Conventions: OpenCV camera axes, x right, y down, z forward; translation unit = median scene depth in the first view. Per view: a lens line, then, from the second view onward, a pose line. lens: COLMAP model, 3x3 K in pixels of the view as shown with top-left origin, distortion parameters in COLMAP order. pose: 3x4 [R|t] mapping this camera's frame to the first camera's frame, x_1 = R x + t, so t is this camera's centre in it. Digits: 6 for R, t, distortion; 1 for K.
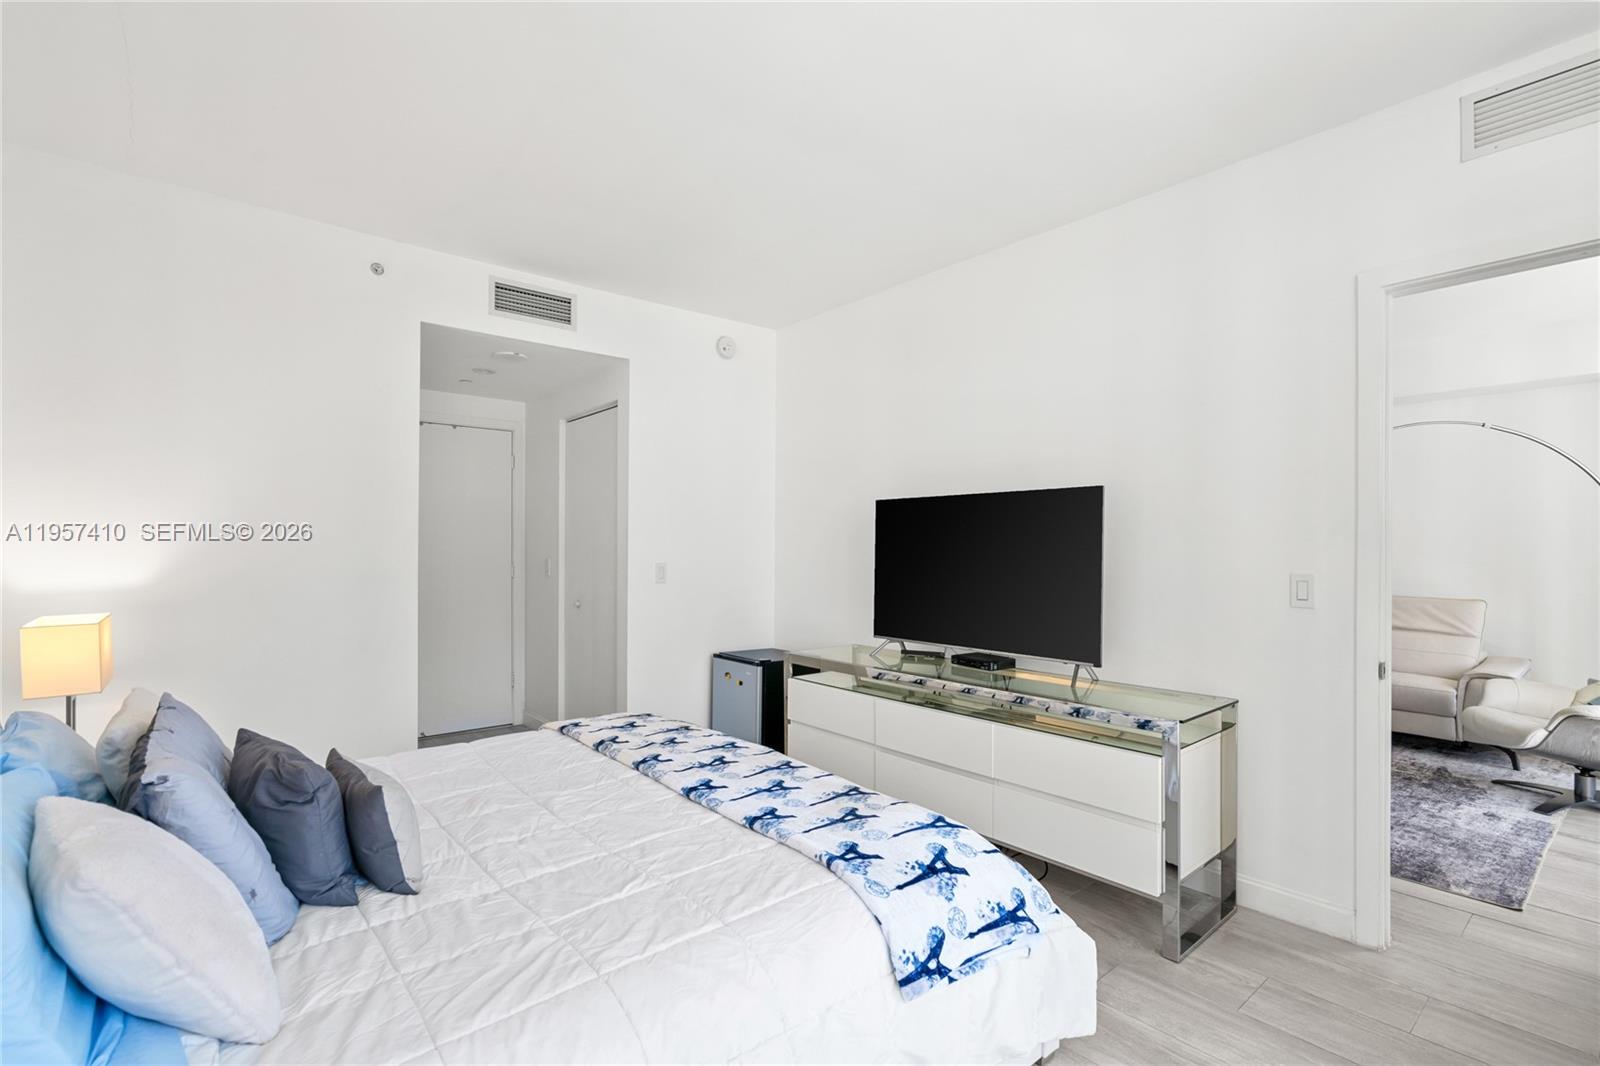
lens RADIAL K [[736.1, 0, 809.2], [0, 736.1, 549.4], [0, 0, 1]] dist [-0.000727, 0.000129]
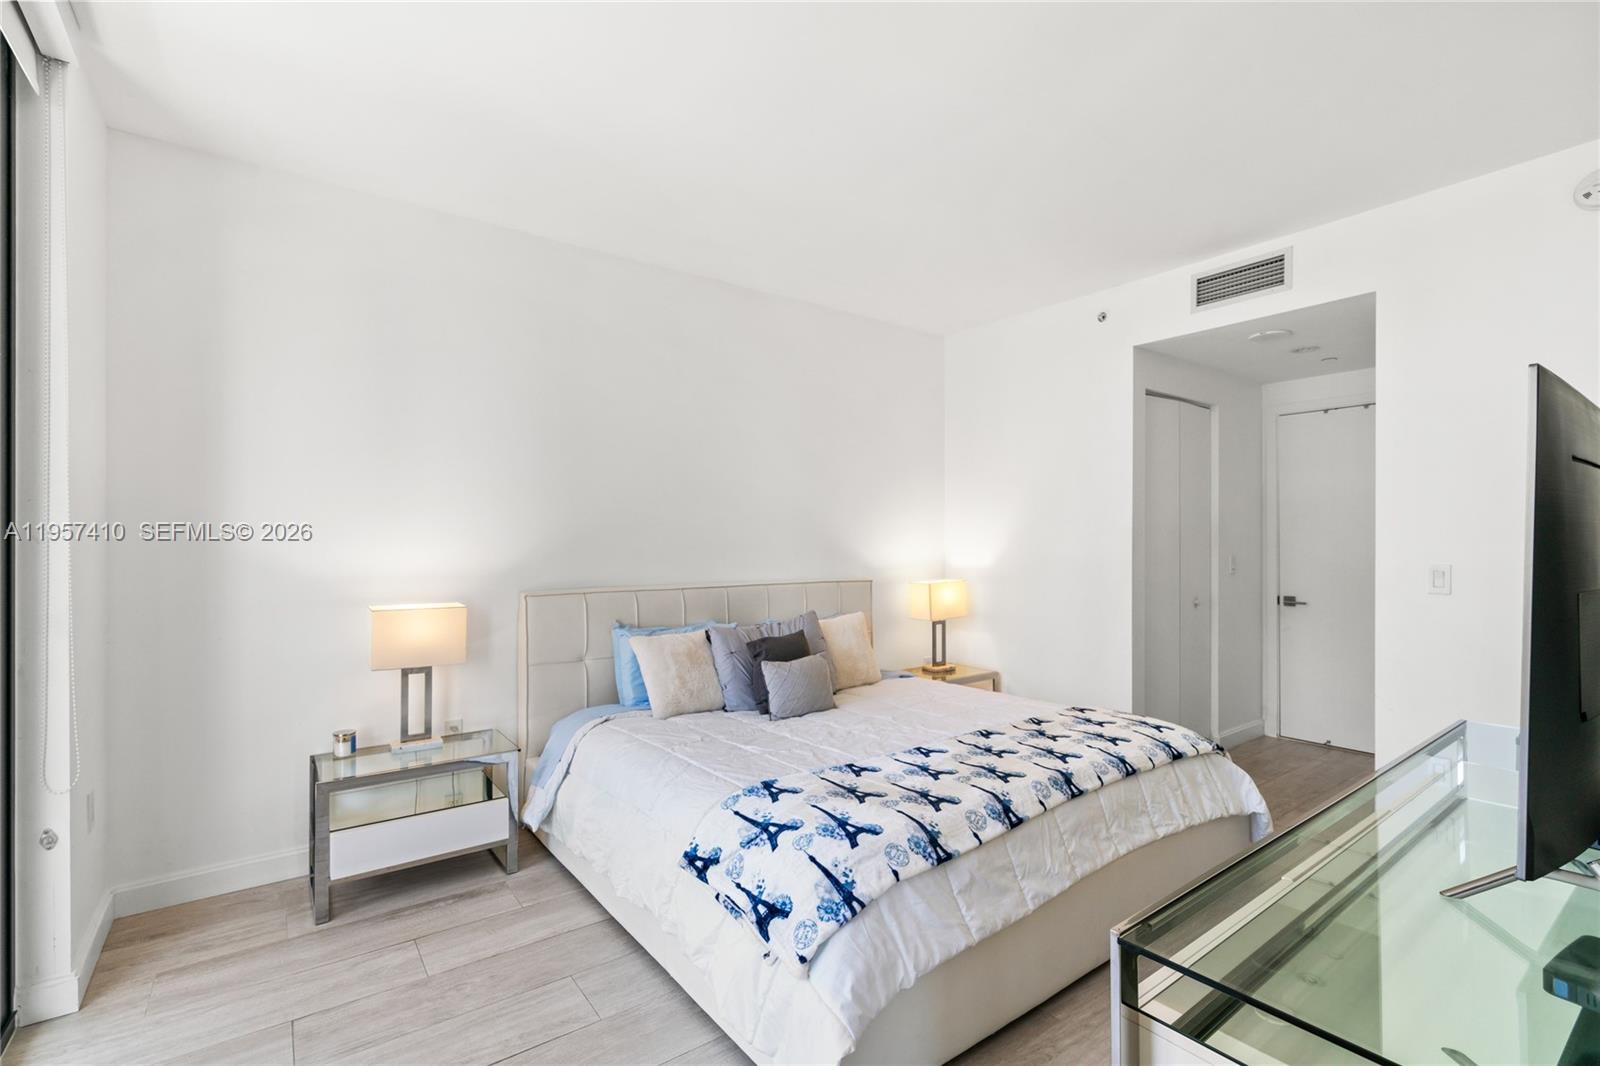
lens RADIAL K [[724.9, 0, 798.8], [0, 724.9, 539.0], [0, 0, 1]] dist [-0.002456, 0.000033]
pose [[-0.069653, -0.006475, -0.997550, 1.047124], [-0.002005, 0.999978, -0.006351, -0.000809], [0.997569, 0.001558, -0.069664, 0.922331]]
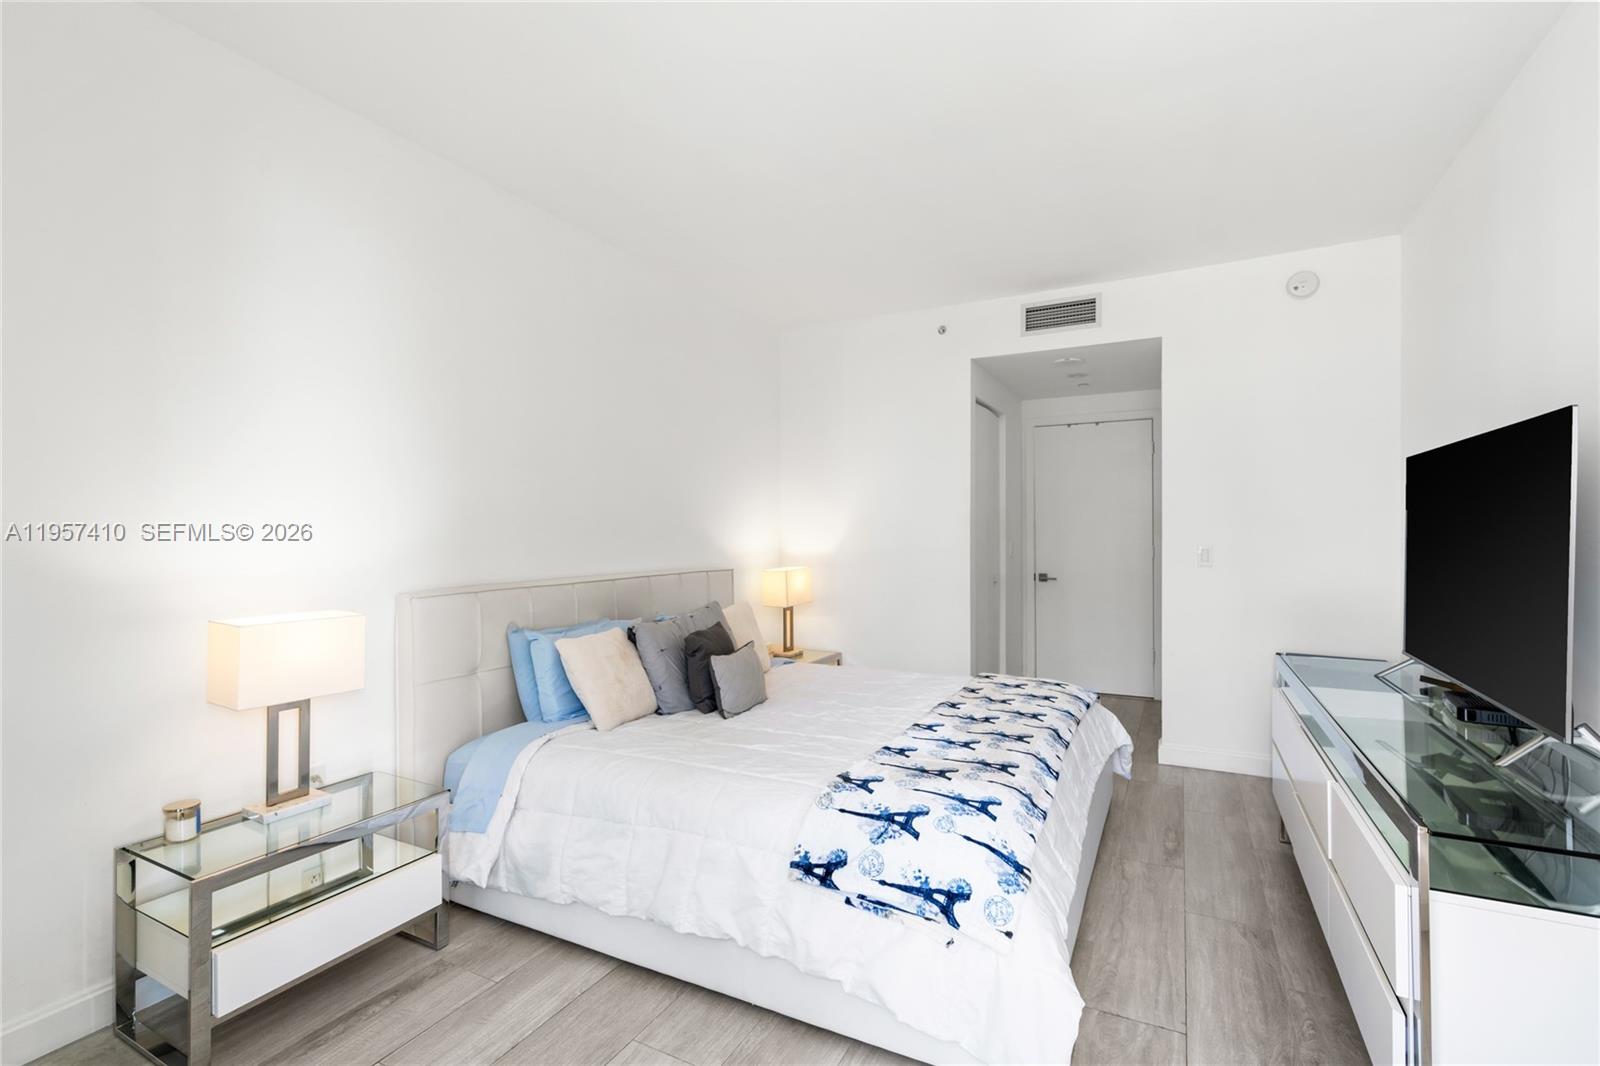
lens RADIAL K [[722.0, 0, 802.1], [0, 722.0, 531.2], [0, 0, 1]] dist [-0.002142, 0.000296]
pose [[0.374178, -0.005888, -0.927338, 0.921127], [0.003175, 0.999982, -0.005069, 0.008030], [0.927351, -0.001048, 0.374190, 0.387325]]
